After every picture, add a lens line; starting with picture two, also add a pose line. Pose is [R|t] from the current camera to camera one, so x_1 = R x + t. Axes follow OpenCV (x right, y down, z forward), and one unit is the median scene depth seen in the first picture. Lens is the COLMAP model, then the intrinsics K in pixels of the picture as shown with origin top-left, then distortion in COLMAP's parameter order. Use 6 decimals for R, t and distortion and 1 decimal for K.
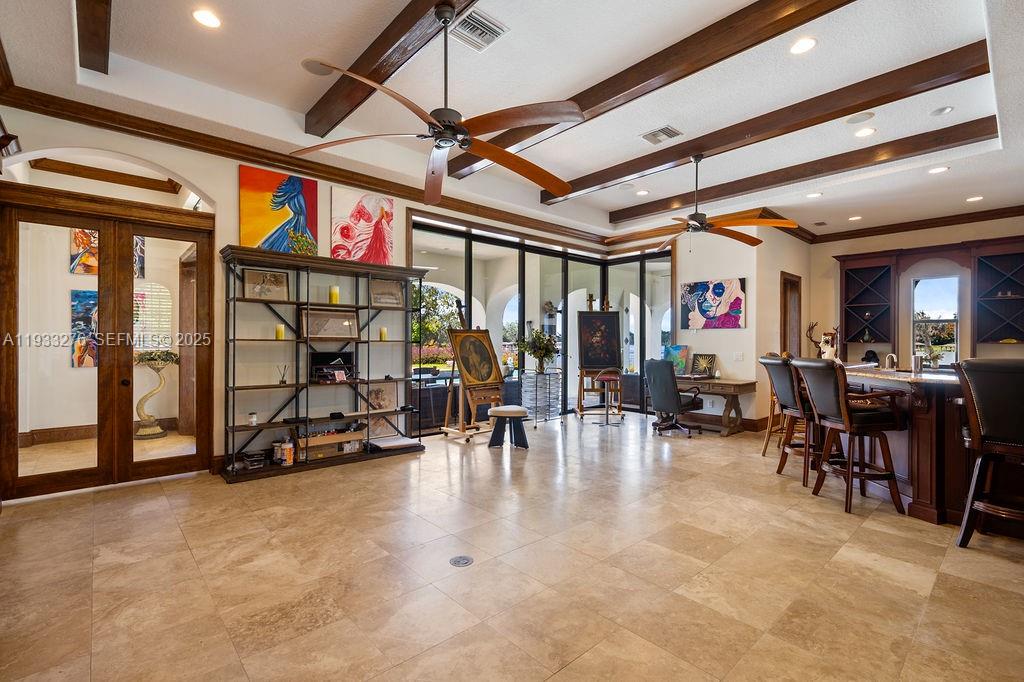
lens RADIAL K [[456.9, 0, 512.2], [0, 456.9, 344.0], [0, 0, 1]] dist [-0.000769, 0.000080]
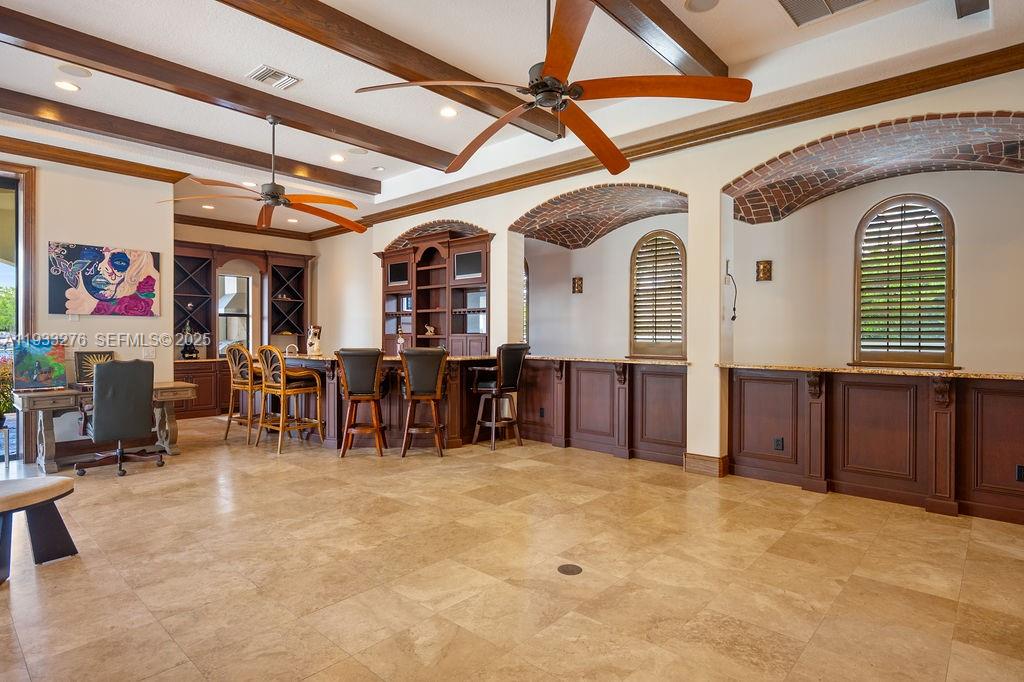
lens RADIAL K [[537.3, 0, 512.0], [0, 537.3, 336.5], [0, 0, 1]] dist [0.002842, 0.000633]
pose [[-0.092361, -0.005531, 0.995710, -0.849011], [0.002143, 0.999981, 0.005753, -0.007481], [-0.995723, 0.002665, -0.092347, 0.864240]]
